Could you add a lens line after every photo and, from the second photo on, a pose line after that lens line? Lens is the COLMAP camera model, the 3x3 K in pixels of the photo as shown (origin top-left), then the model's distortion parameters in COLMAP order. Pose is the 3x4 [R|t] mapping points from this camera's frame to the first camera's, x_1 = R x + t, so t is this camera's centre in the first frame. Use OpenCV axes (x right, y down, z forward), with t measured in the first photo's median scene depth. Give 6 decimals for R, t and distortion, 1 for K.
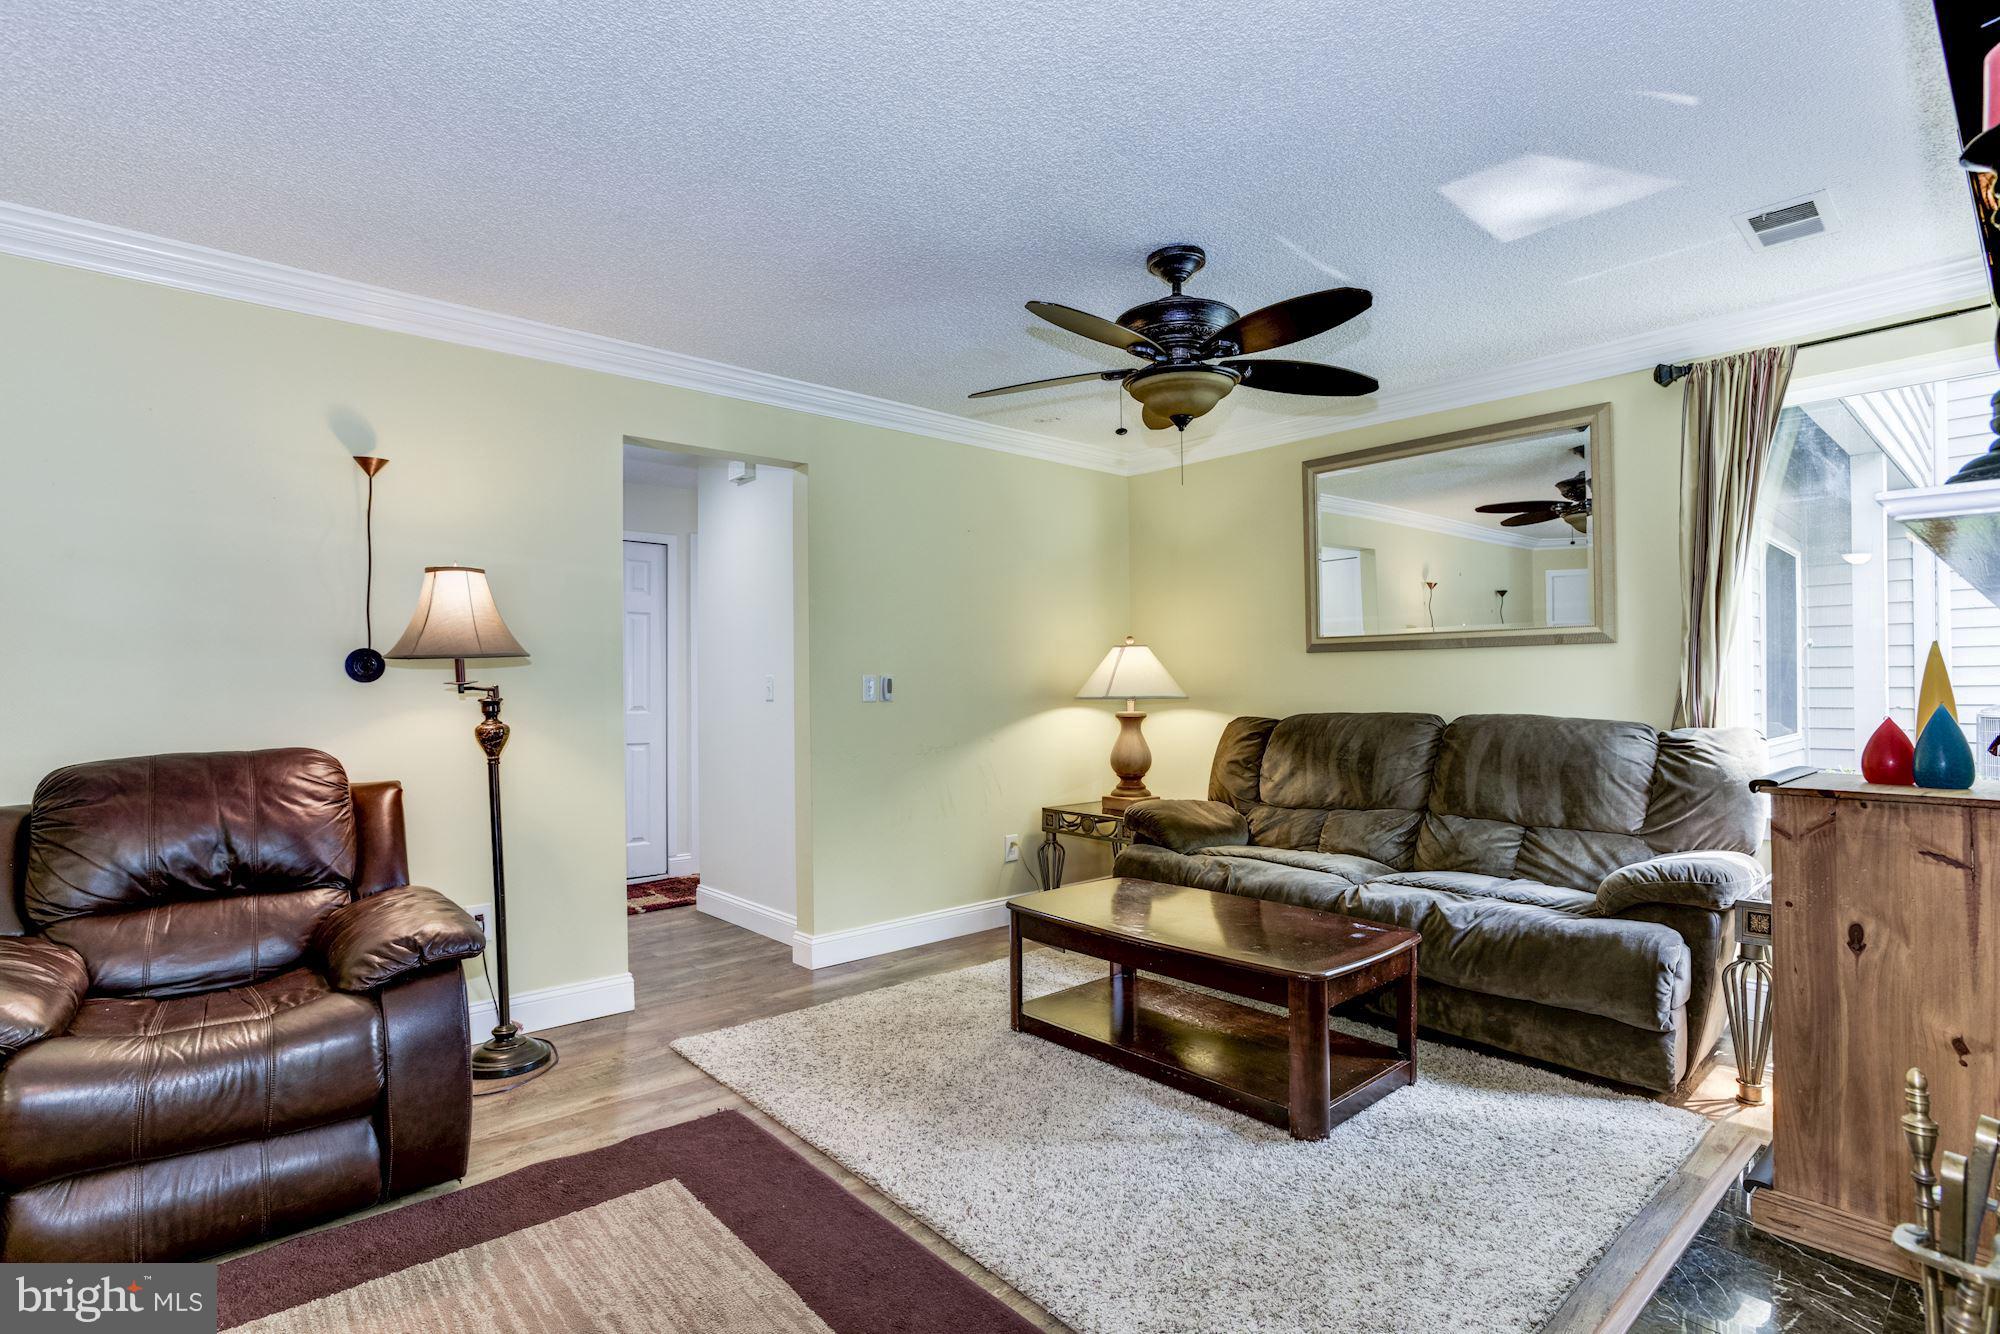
lens RADIAL K [[977.6, 0, 1004.7], [0, 977.6, 676.5], [0, 0, 1]] dist [-0.055806, 0.031262]
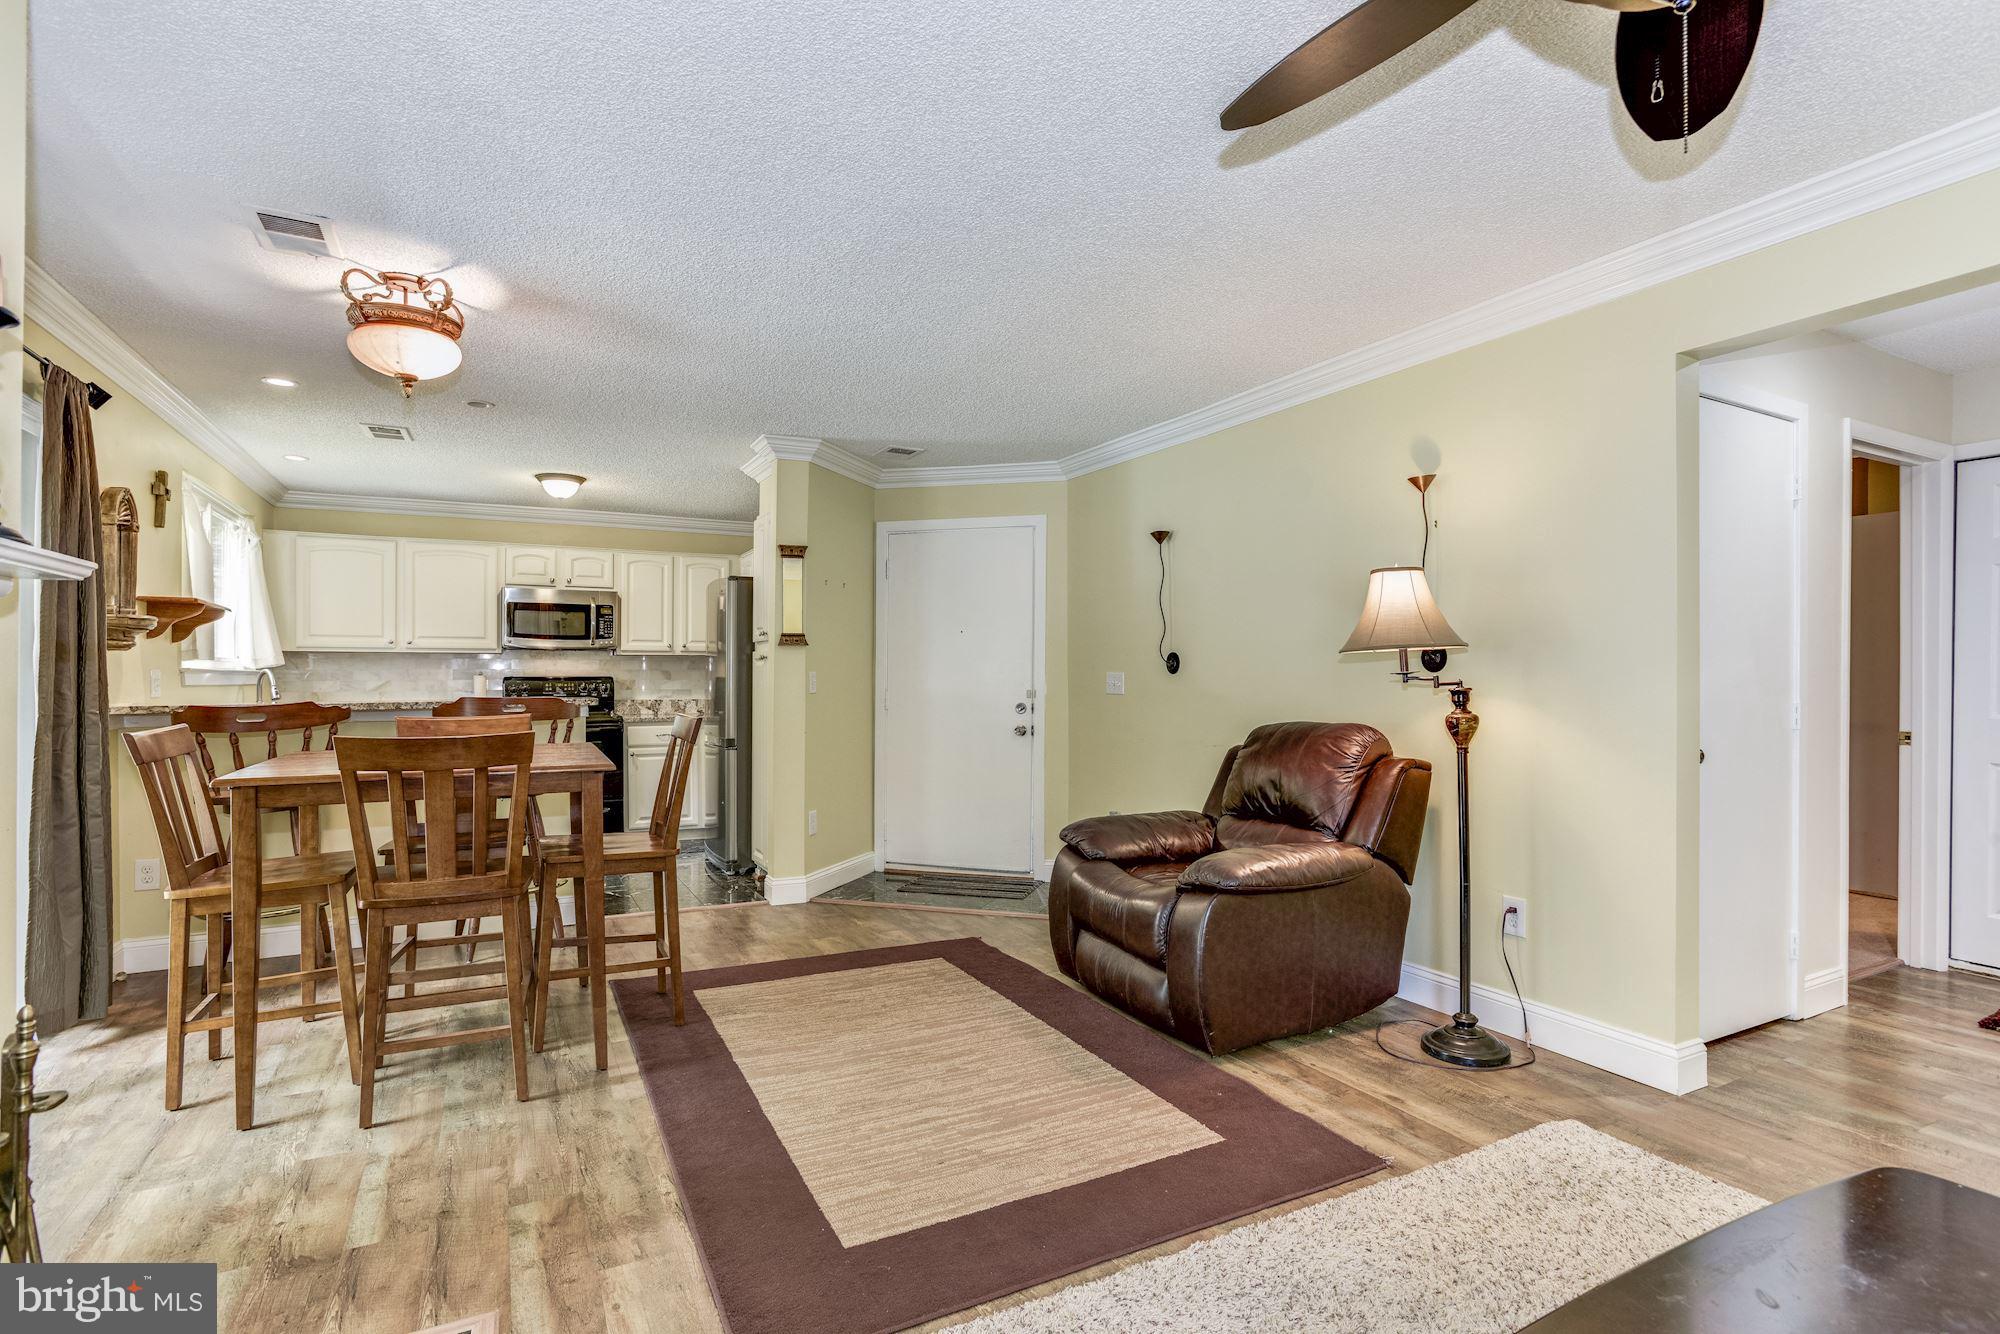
lens RADIAL K [[977.6, 0, 1004.7], [0, 977.6, 676.5], [0, 0, 1]] dist [-0.055806, 0.031262]
pose [[-0.251570, 0.004940, -0.967826, 0.519757], [0.010919, 0.999938, 0.002266, 0.002489], [0.967777, -0.009998, -0.251609, 0.717330]]
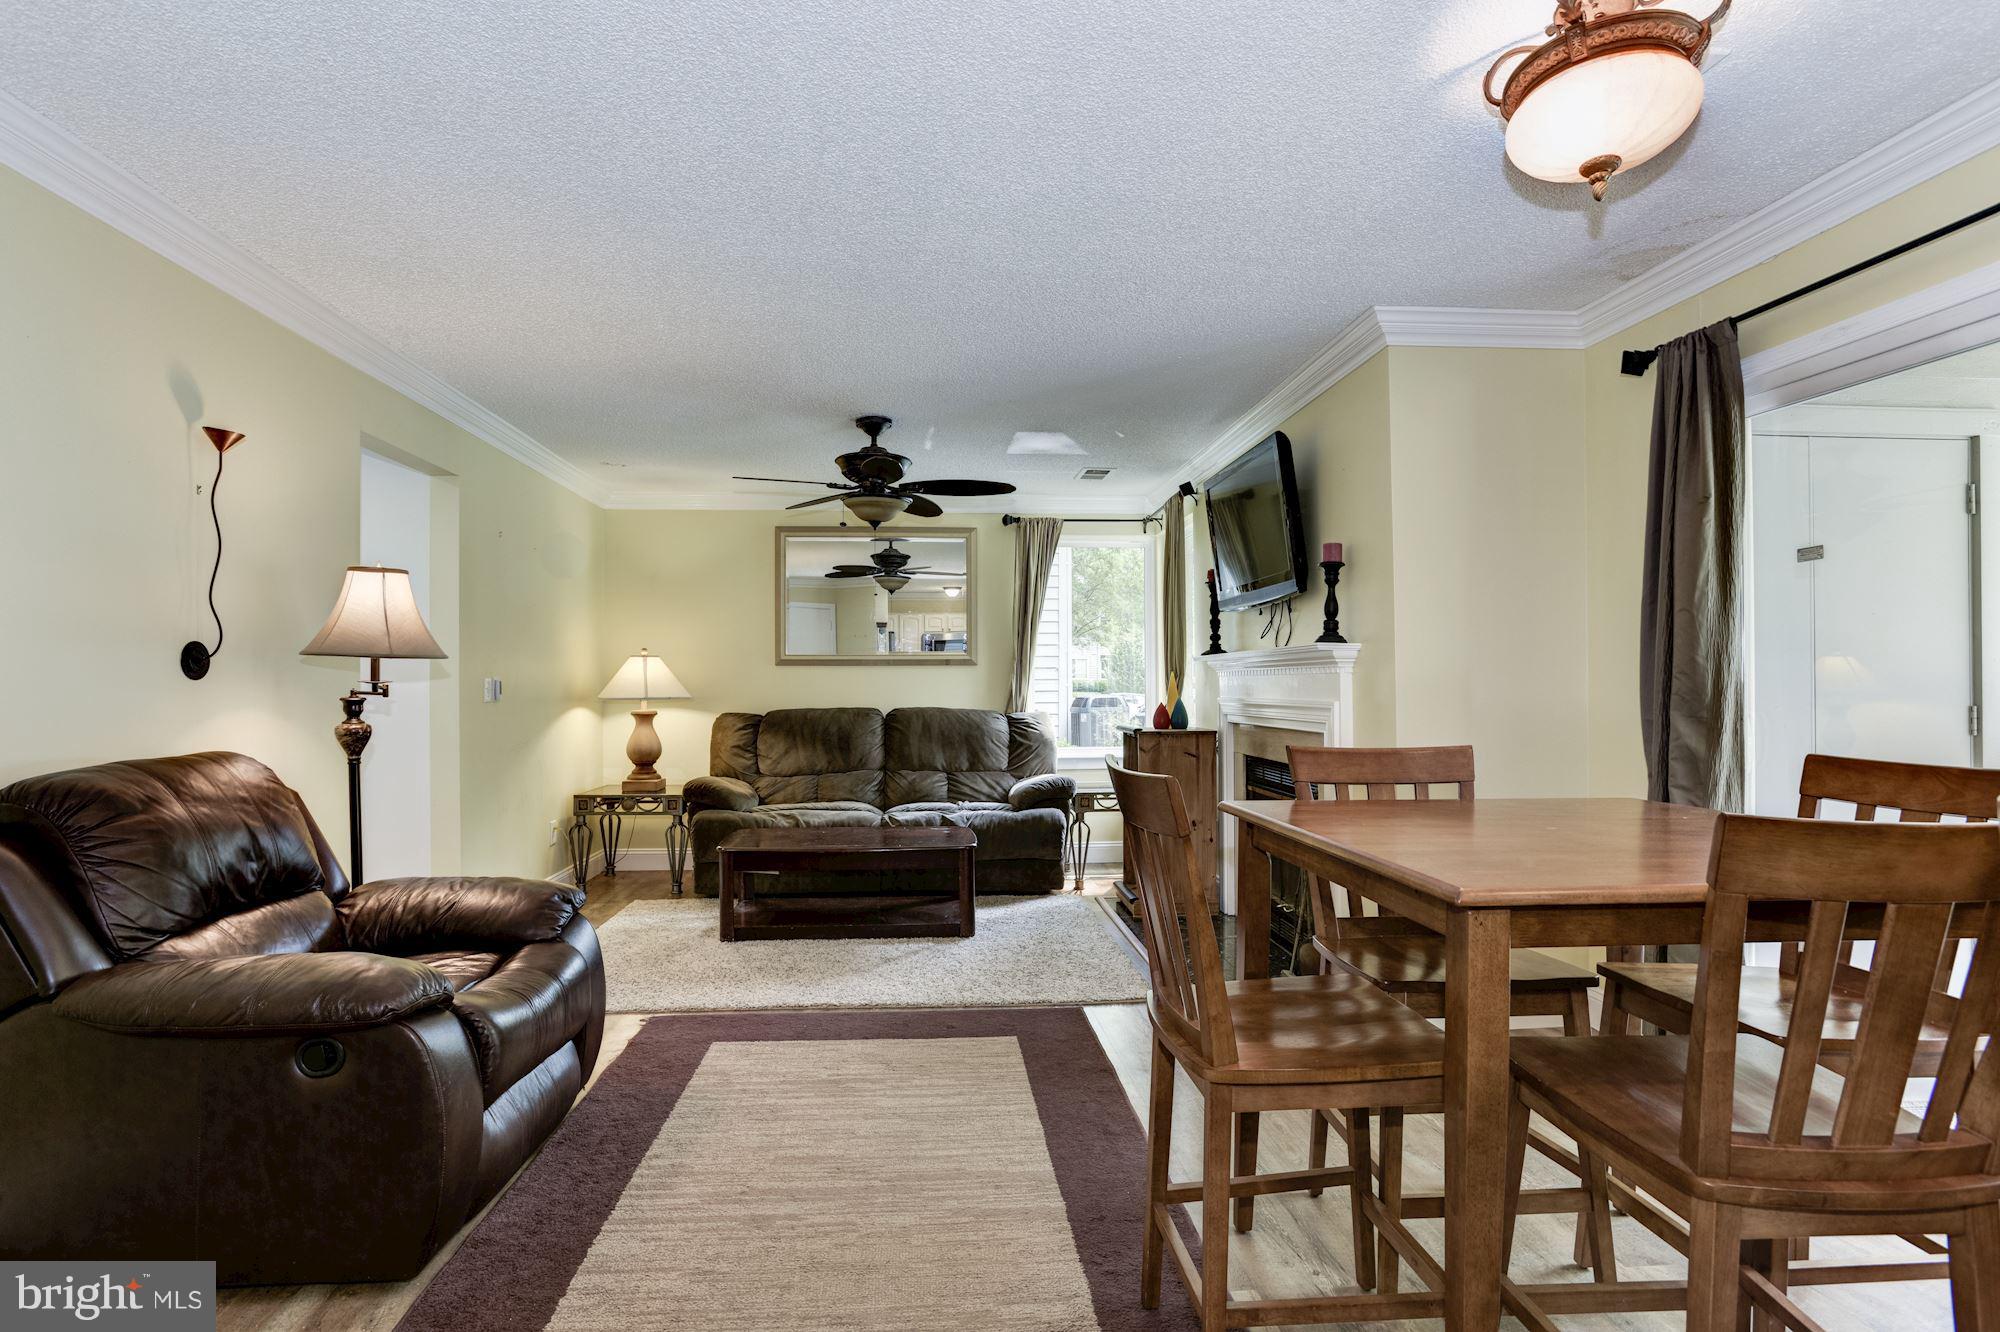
lens RADIAL K [[977.6, 0, 1004.7], [0, 977.6, 675.5], [0, 0, 1]] dist [-0.055806, 0.031262]
pose [[0.593977, 0.016129, 0.804320, -0.843672], [-0.009817, 0.999870, -0.012801, 0.006003], [-0.804422, -0.000293, 0.594058, -0.111769]]
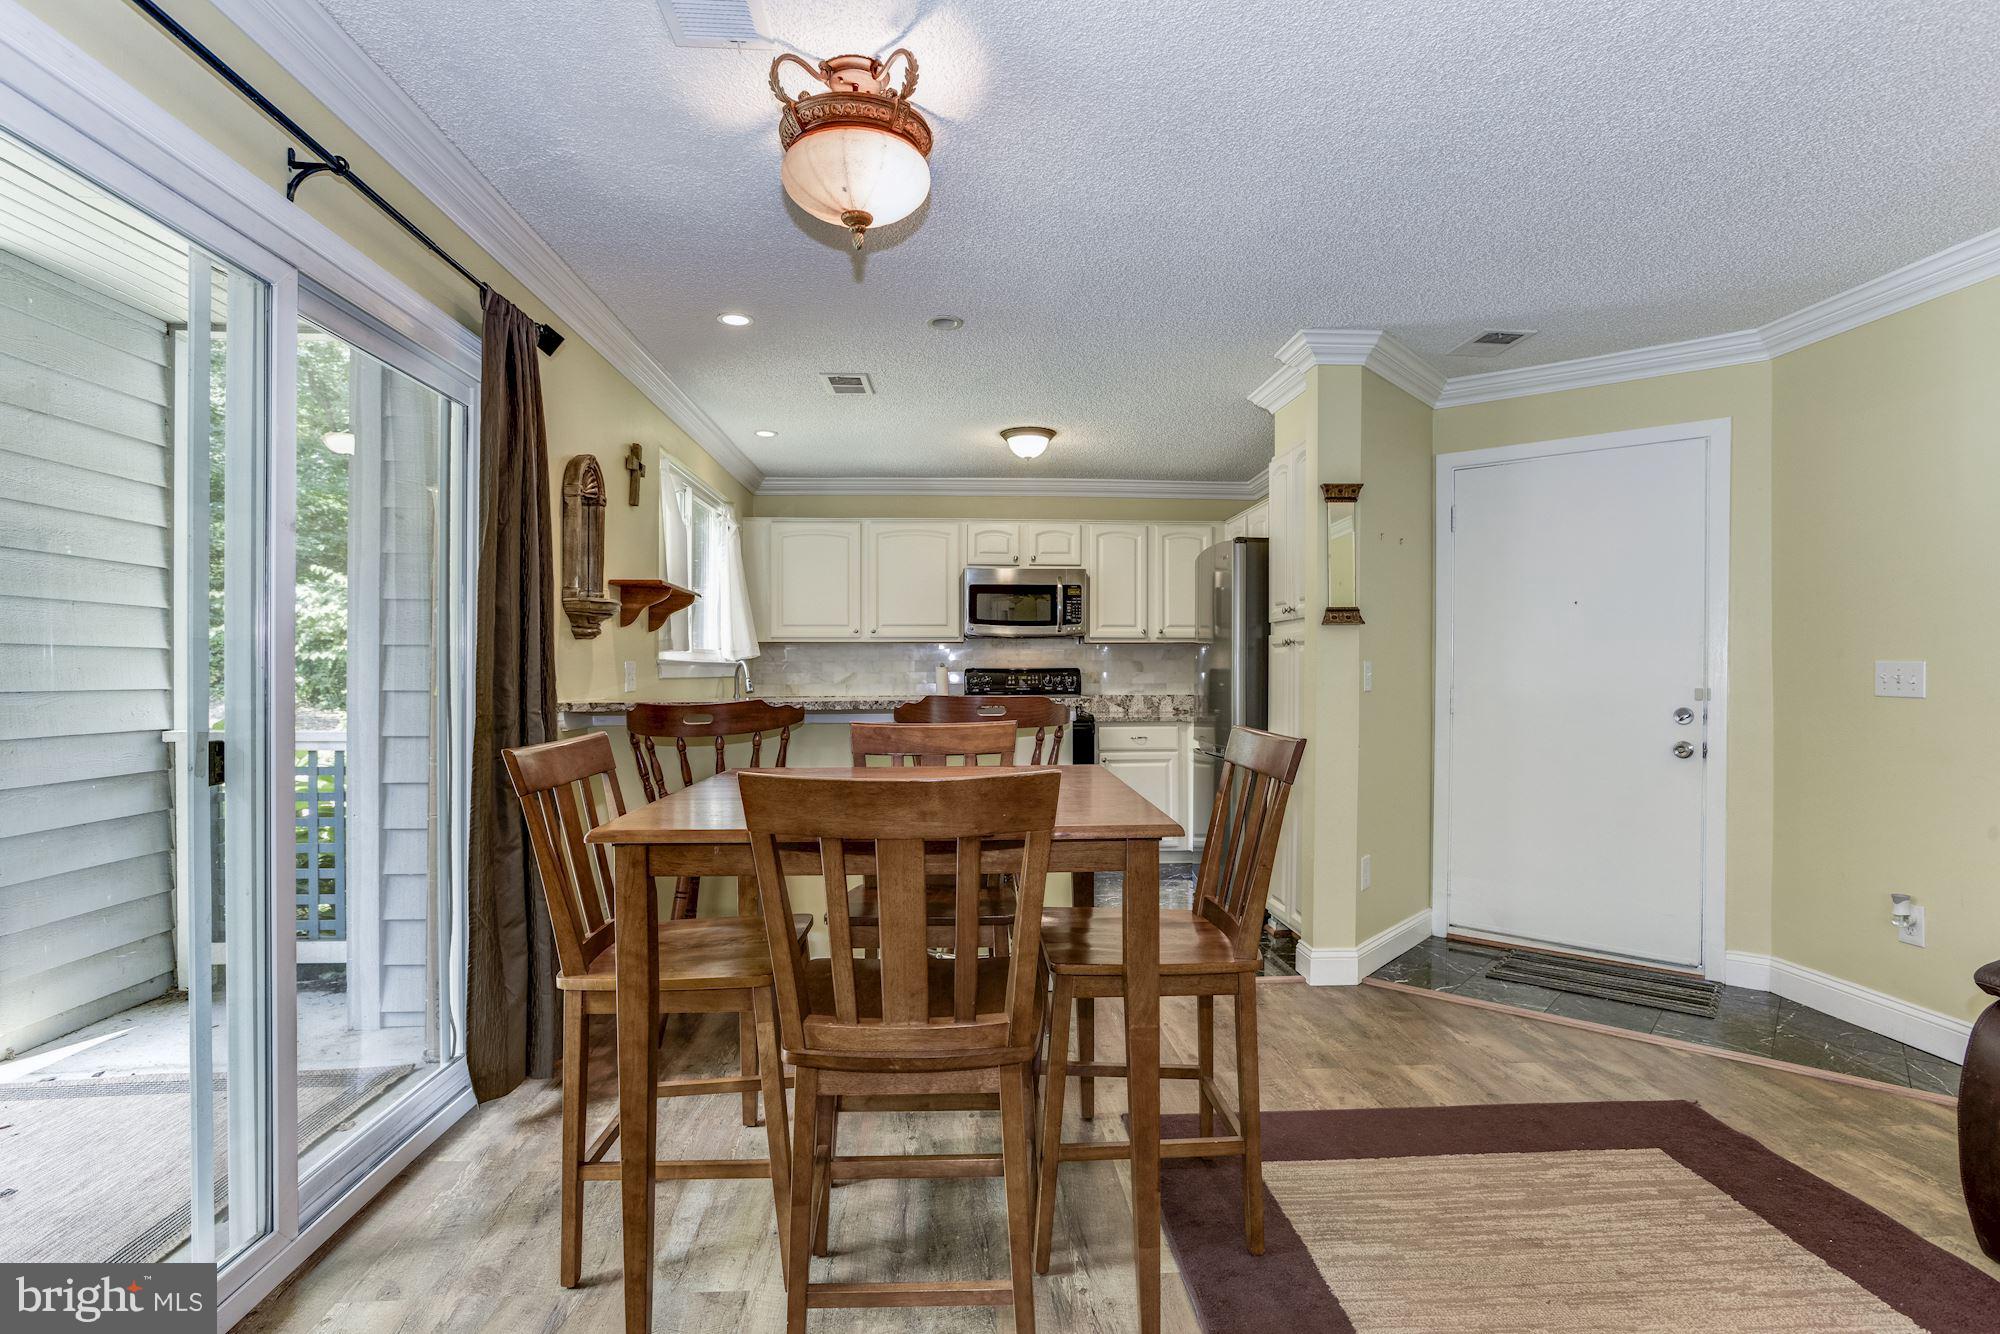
lens RADIAL K [[977.6, 0, 1004.7], [0, 977.6, 676.5], [0, 0, 1]] dist [-0.055806, 0.031262]
pose [[-0.629487, 0.012212, -0.776915, 0.199904], [0.011394, 0.999914, 0.006485, 0.000434], [0.776927, -0.004770, -0.629572, 0.397219]]
